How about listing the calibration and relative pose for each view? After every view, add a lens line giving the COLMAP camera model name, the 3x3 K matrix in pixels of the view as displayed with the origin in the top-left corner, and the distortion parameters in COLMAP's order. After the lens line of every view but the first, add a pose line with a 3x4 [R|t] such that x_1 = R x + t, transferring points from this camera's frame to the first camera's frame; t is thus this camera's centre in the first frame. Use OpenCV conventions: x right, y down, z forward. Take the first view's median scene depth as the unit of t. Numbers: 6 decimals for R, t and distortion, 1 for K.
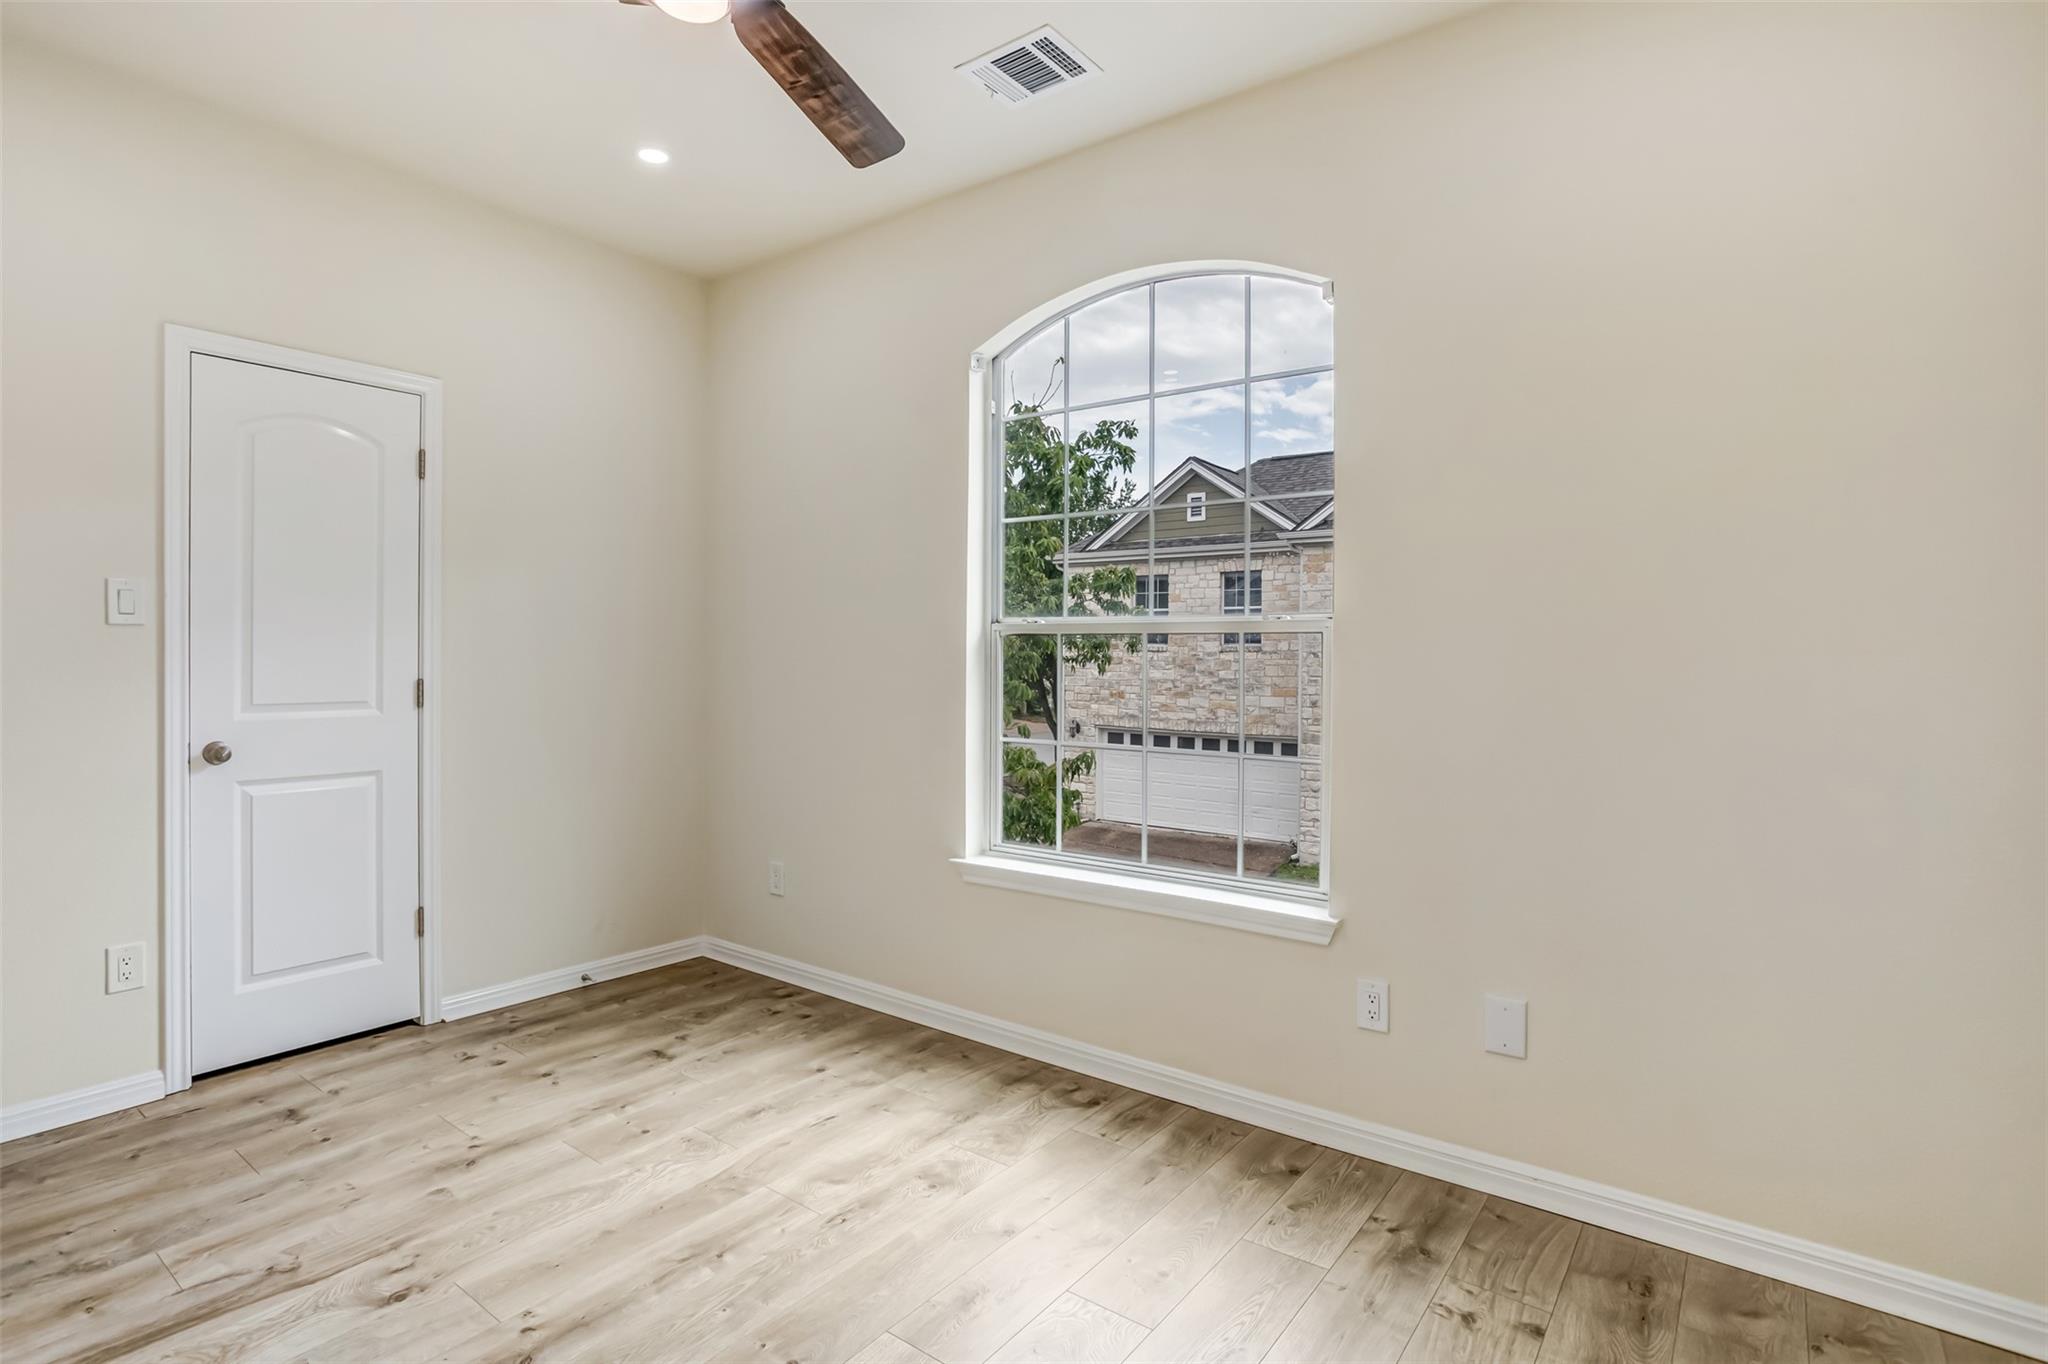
lens RADIAL K [[1018.3, 0, 978.1], [0, 1018.3, 625.0], [0, 0, 1]] dist [-0.057297, 0.029793]
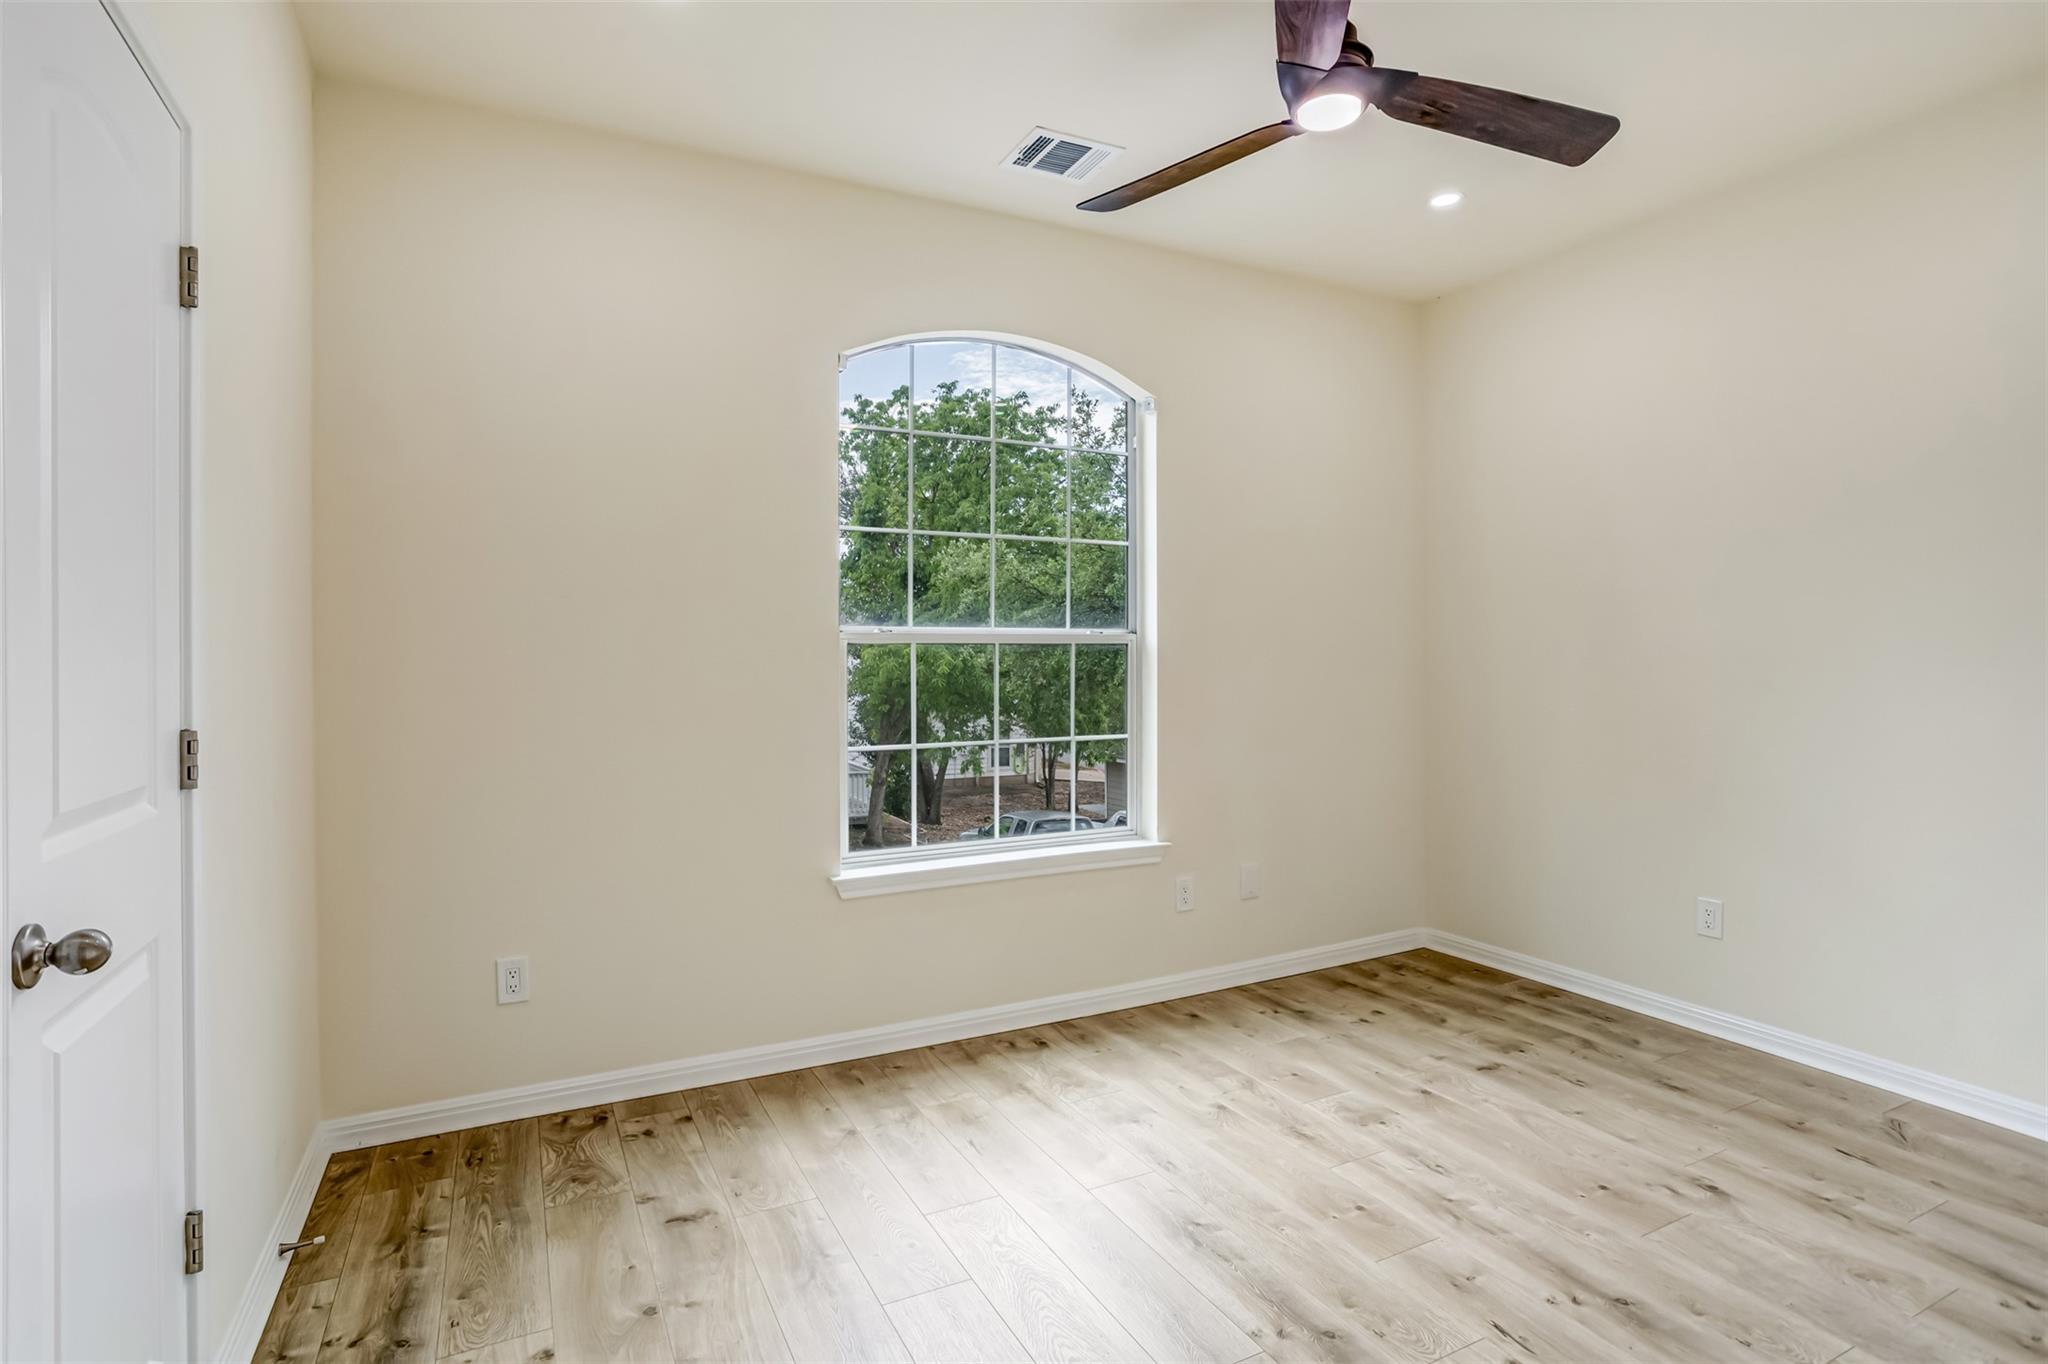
lens RADIAL K [[1018.3, 0, 1027.7], [0, 1018.3, 675.1], [0, 0, 1]] dist [-0.057297, 0.029793]
pose [[0.411156, -0.022366, 0.911290, -0.889513], [-0.021578, 0.999180, 0.034258, 0.005968], [-0.911309, -0.033749, 0.410337, 0.507720]]
